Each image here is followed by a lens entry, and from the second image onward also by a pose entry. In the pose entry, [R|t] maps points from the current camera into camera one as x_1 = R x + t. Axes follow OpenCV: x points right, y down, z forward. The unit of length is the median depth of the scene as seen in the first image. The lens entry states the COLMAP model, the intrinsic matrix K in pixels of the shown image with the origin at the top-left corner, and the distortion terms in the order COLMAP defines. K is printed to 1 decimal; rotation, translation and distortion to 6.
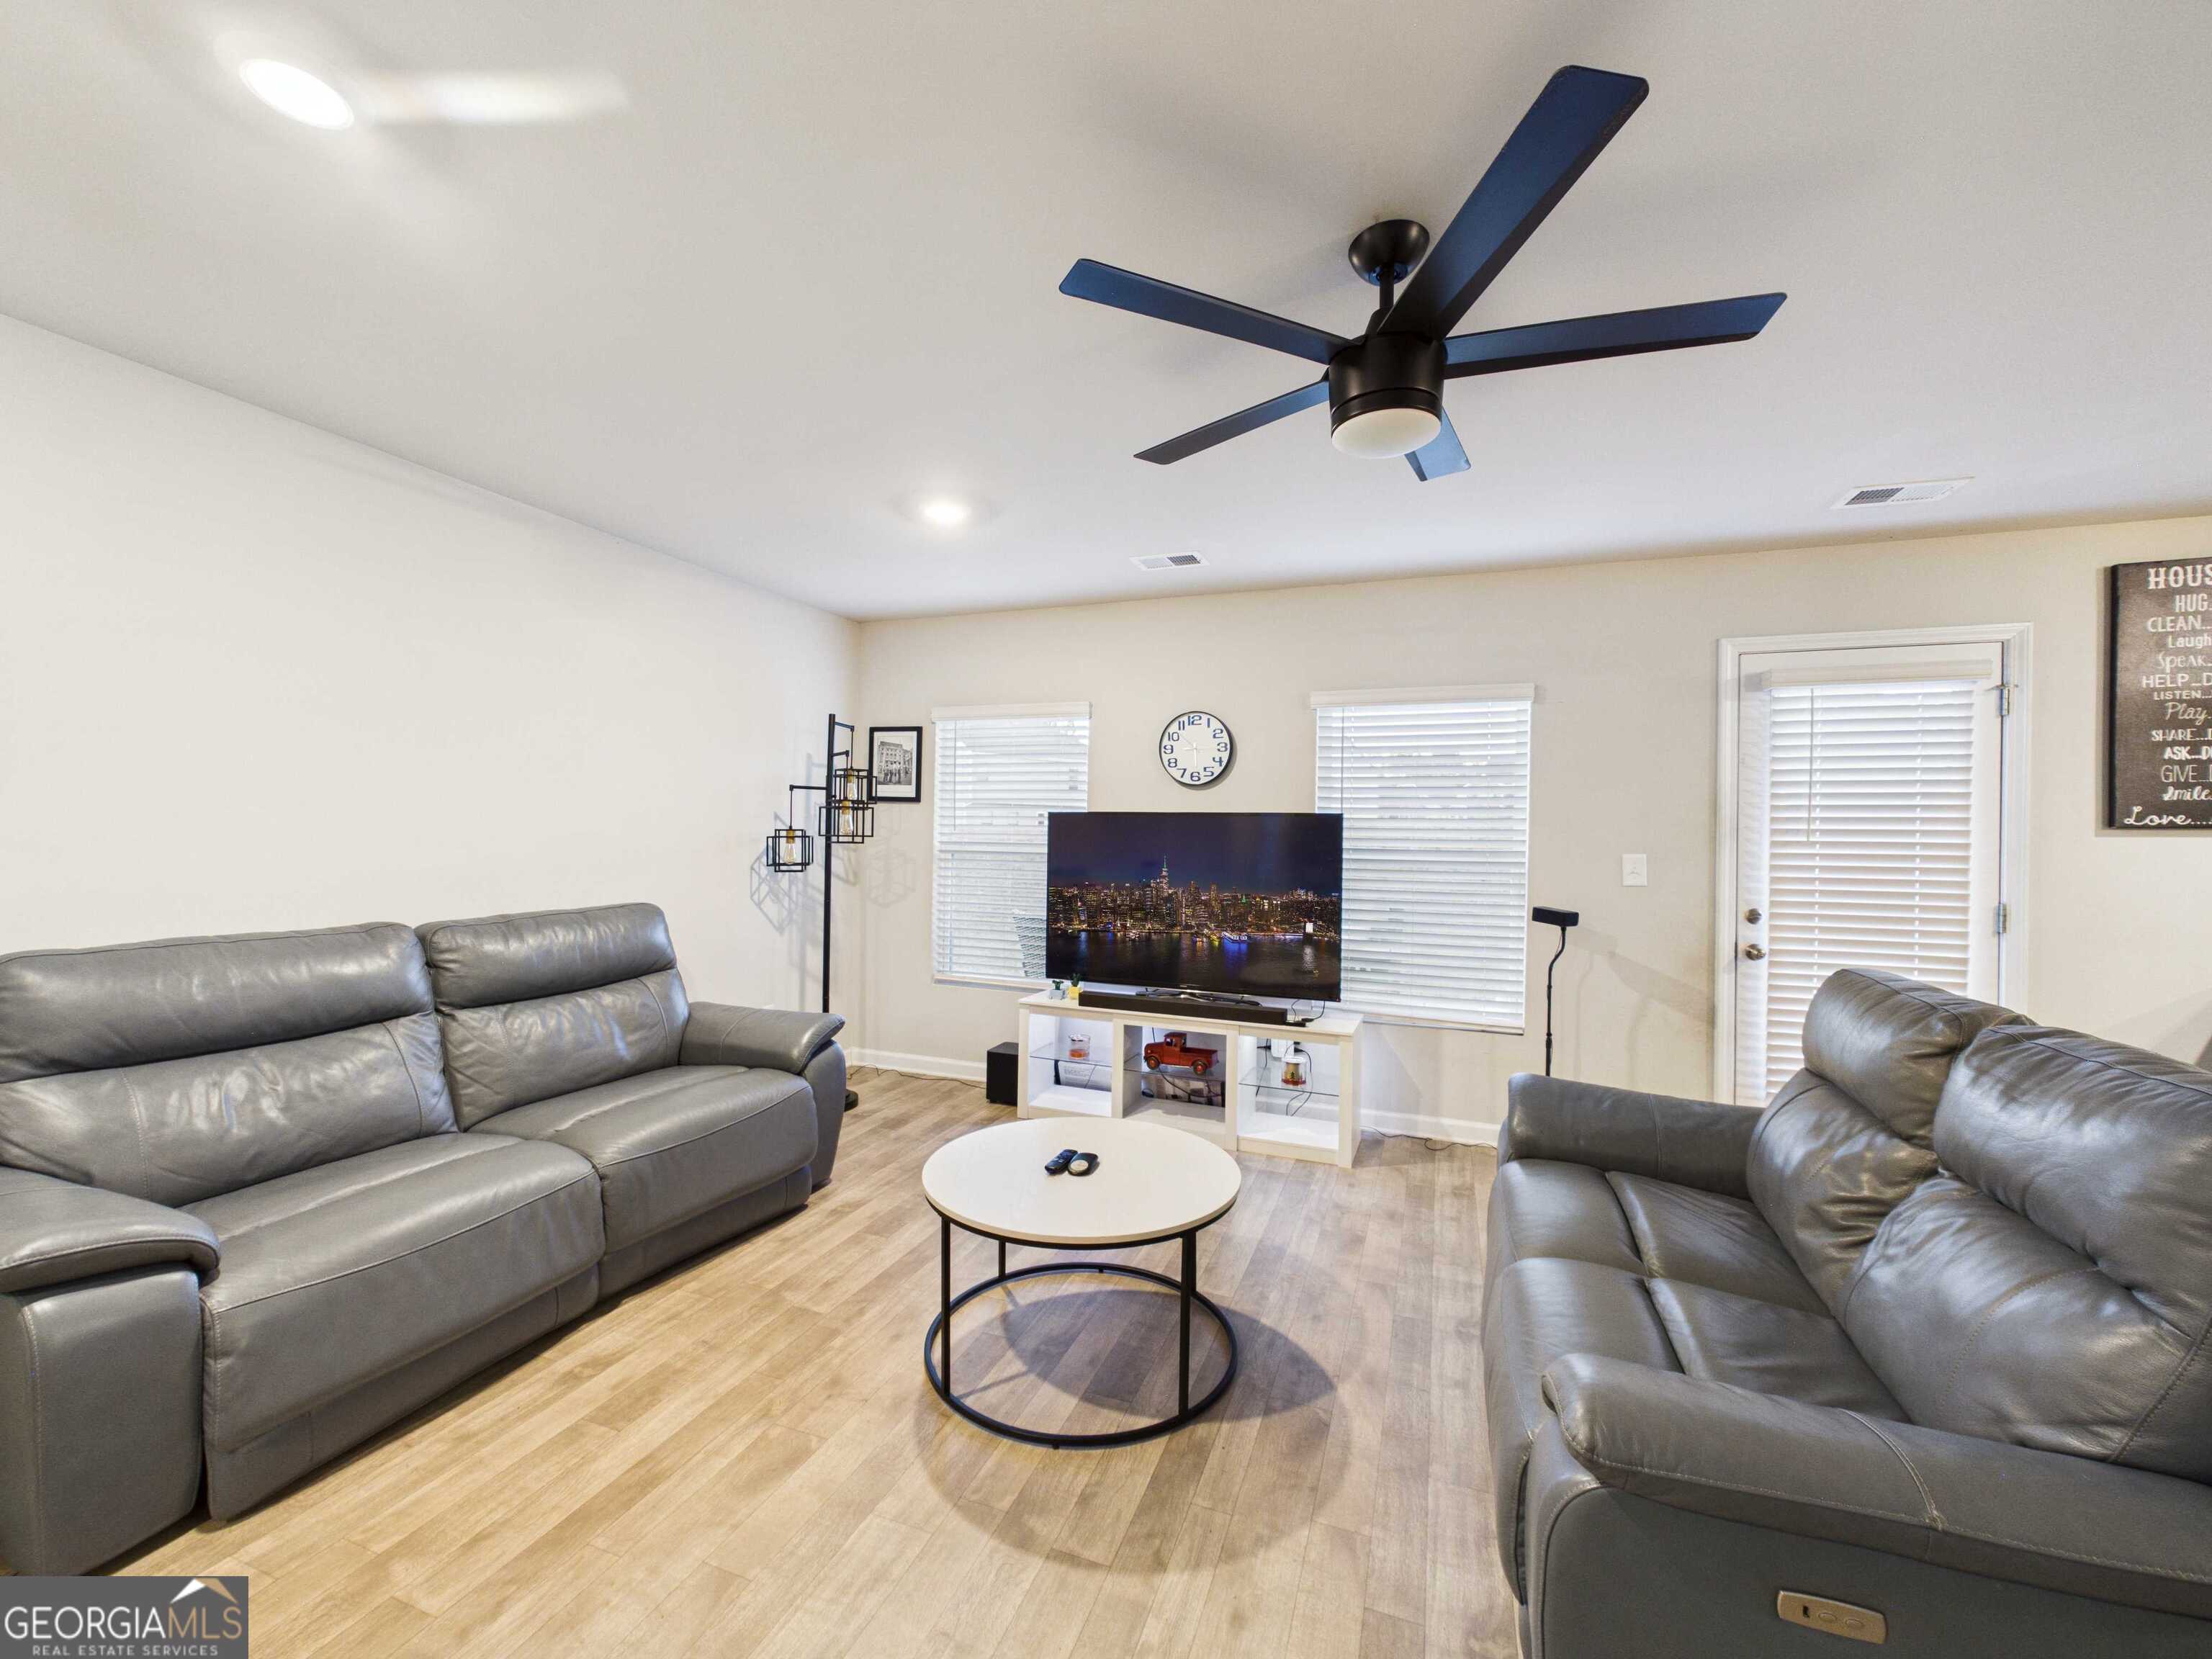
lens RADIAL K [[892.7, 0, 1102.7], [0, 892.7, 833.0], [0, 0, 1]] dist [0.000813, 0.000297]
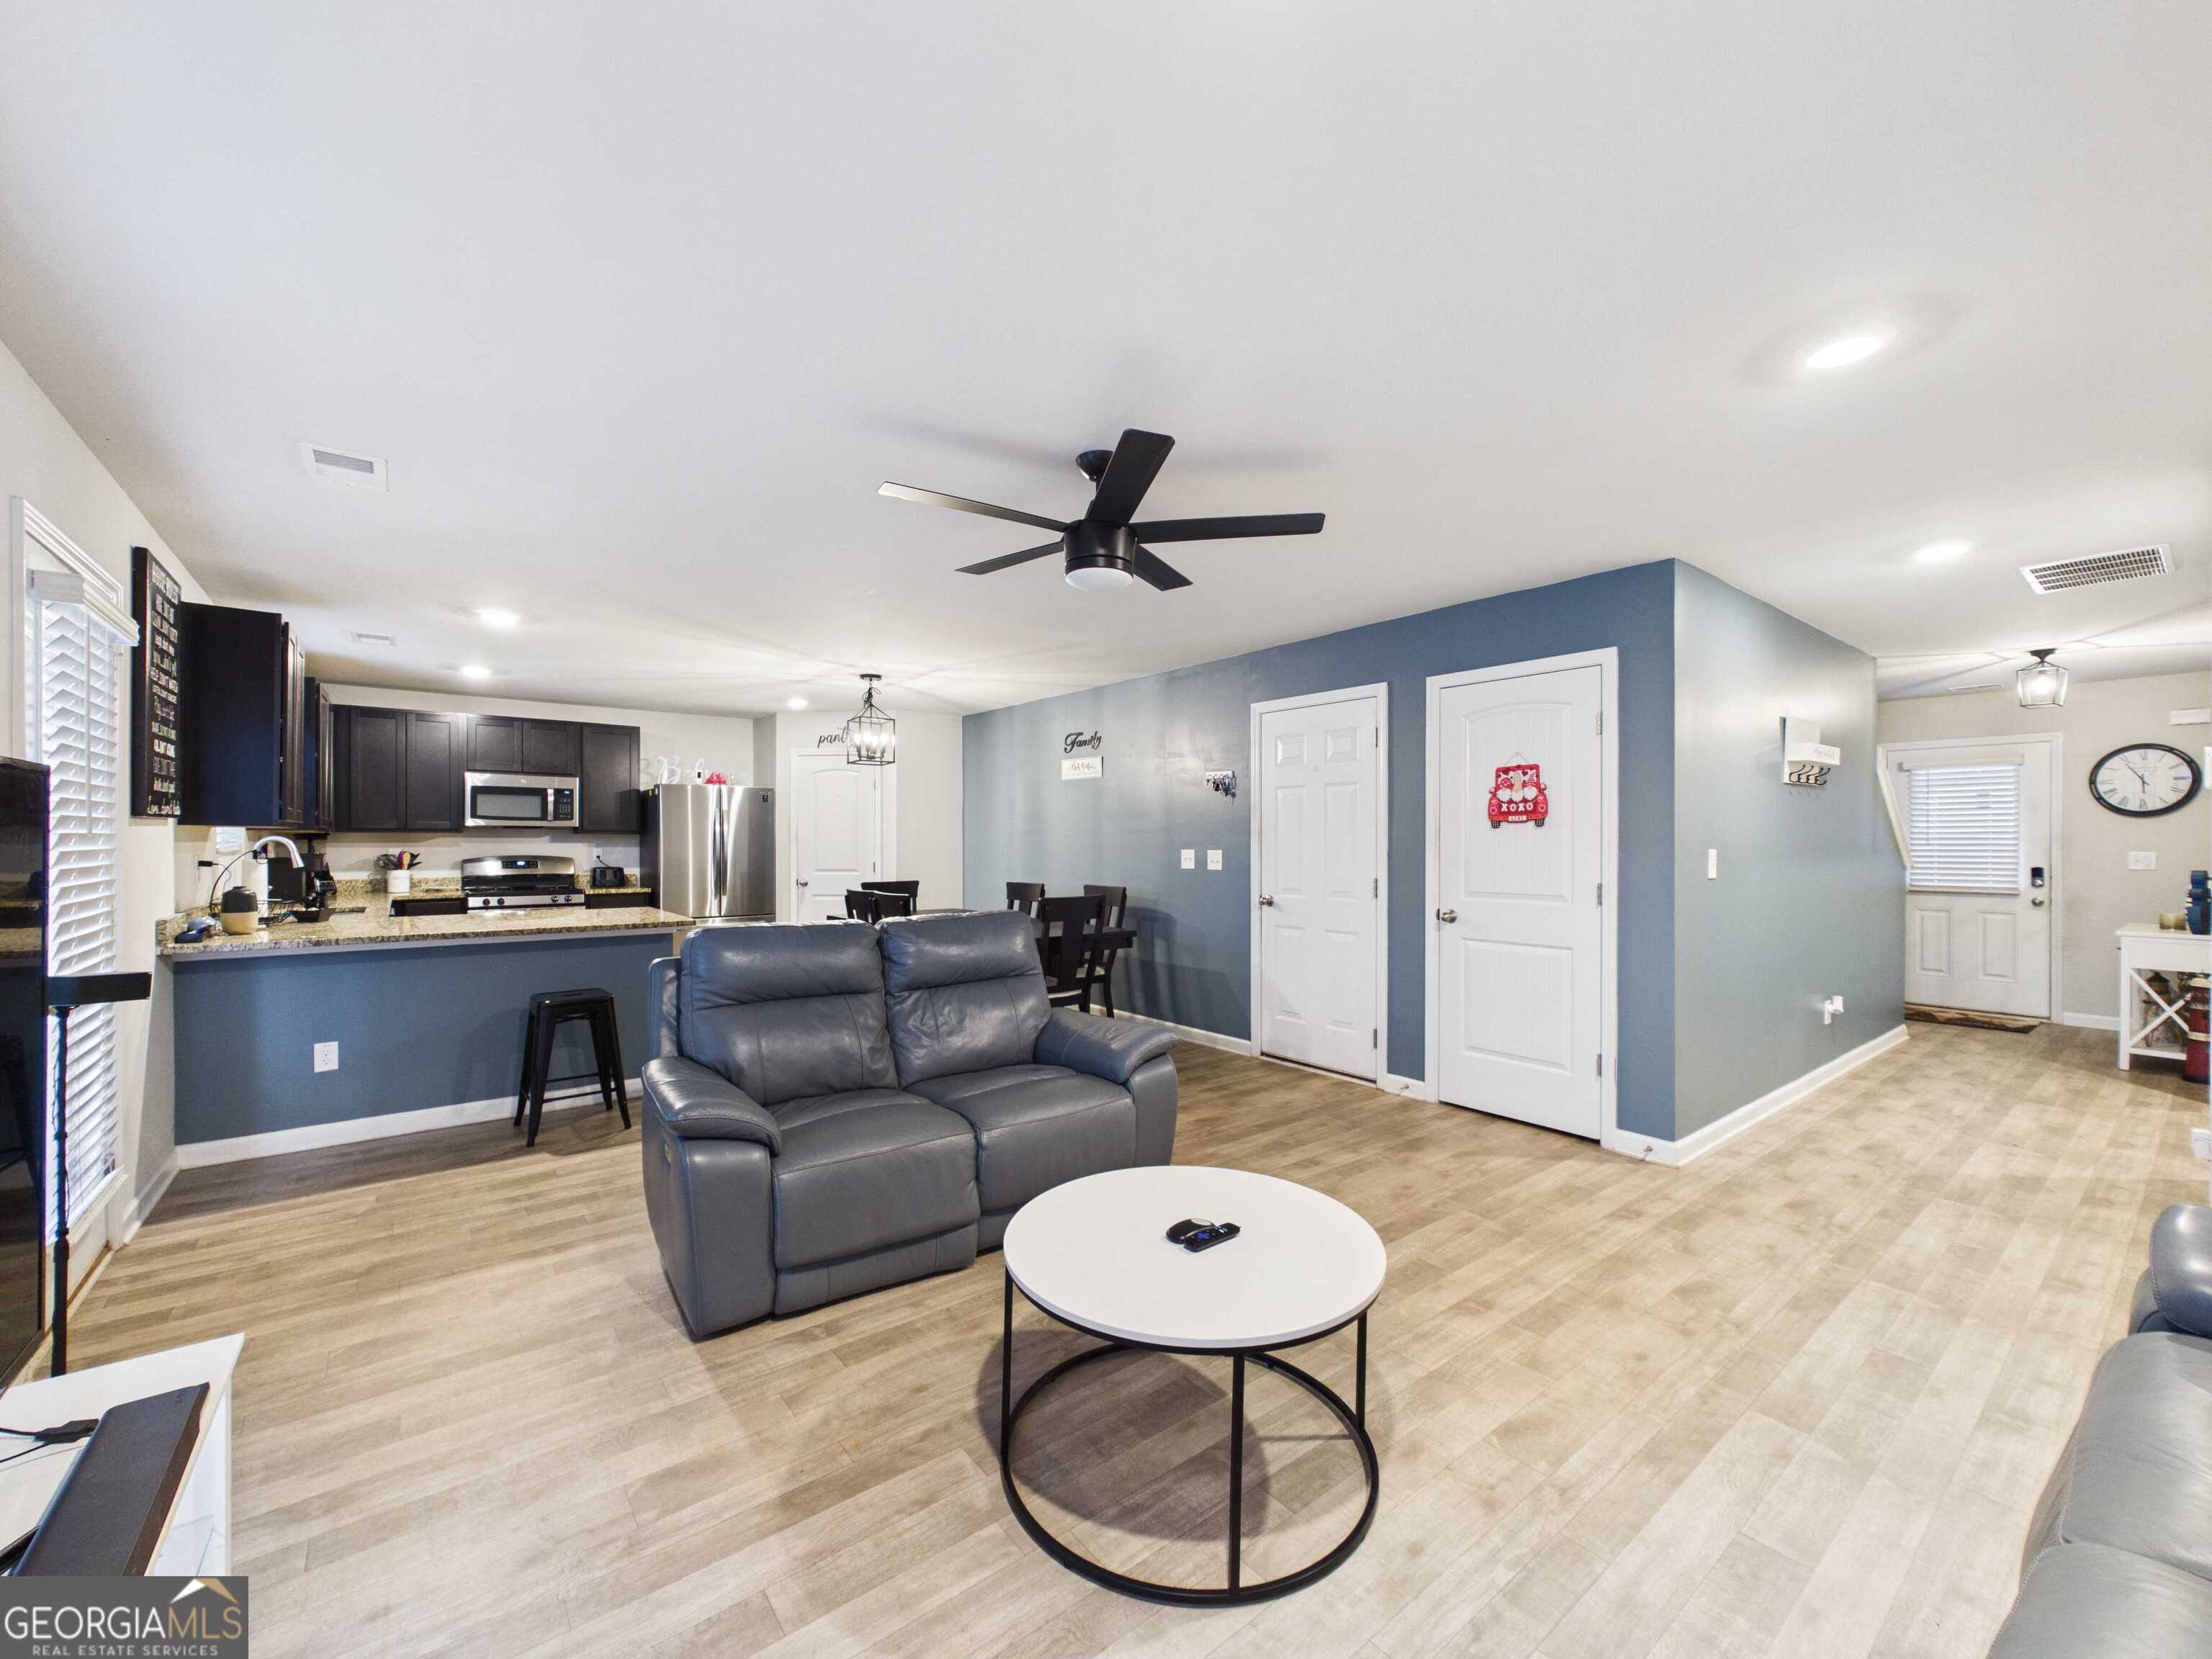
lens RADIAL K [[892.7, 0, 1106.7], [0, 892.7, 844.1], [0, 0, 1]] dist [0.000813, 0.000297]
pose [[-0.857316, -0.019589, 0.514418, -0.286183], [-0.013965, 0.999793, 0.014799, -0.005388], [-0.514601, 0.005503, -0.857412, 1.321745]]
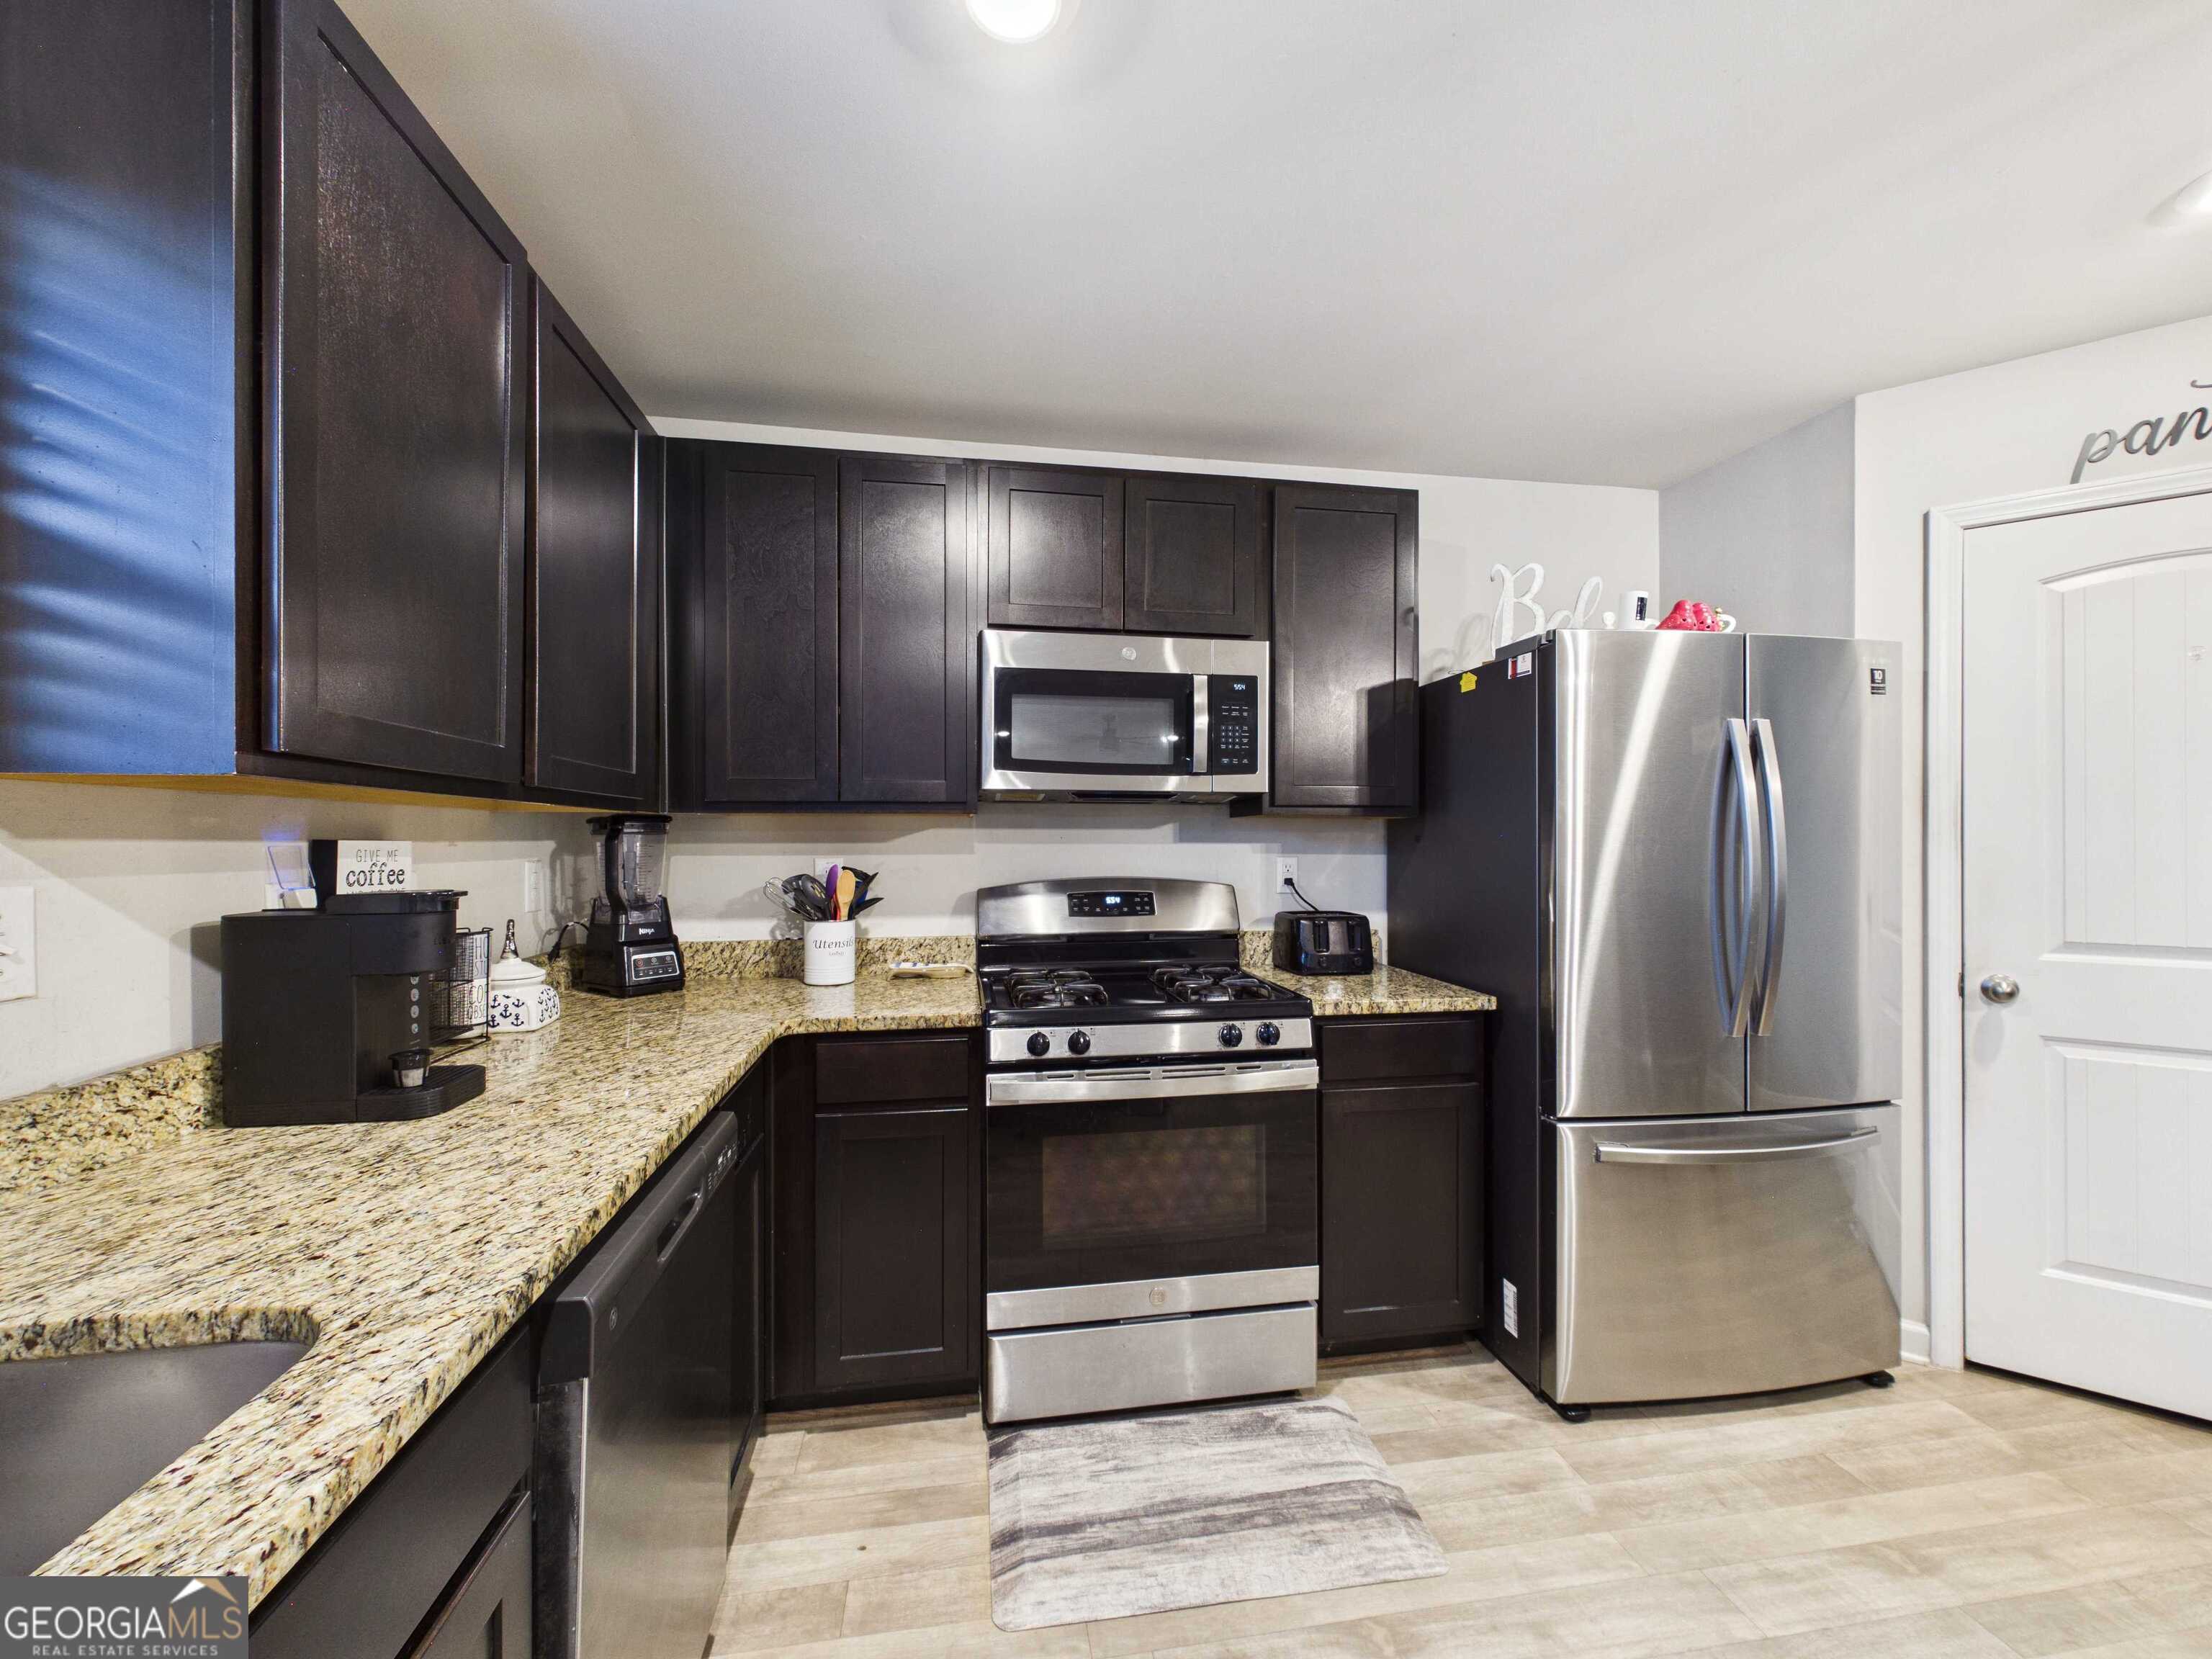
lens RADIAL K [[892.7, 0, 1090.8], [0, 892.7, 838.3], [0, 0, 1]] dist [0.000813, 0.000297]
pose [[-0.487697, -0.016521, 0.872857, 1.541994], [-0.004674, 0.999856, 0.016313, 0.030416], [-0.873000, 0.003876, -0.487704, 0.517616]]
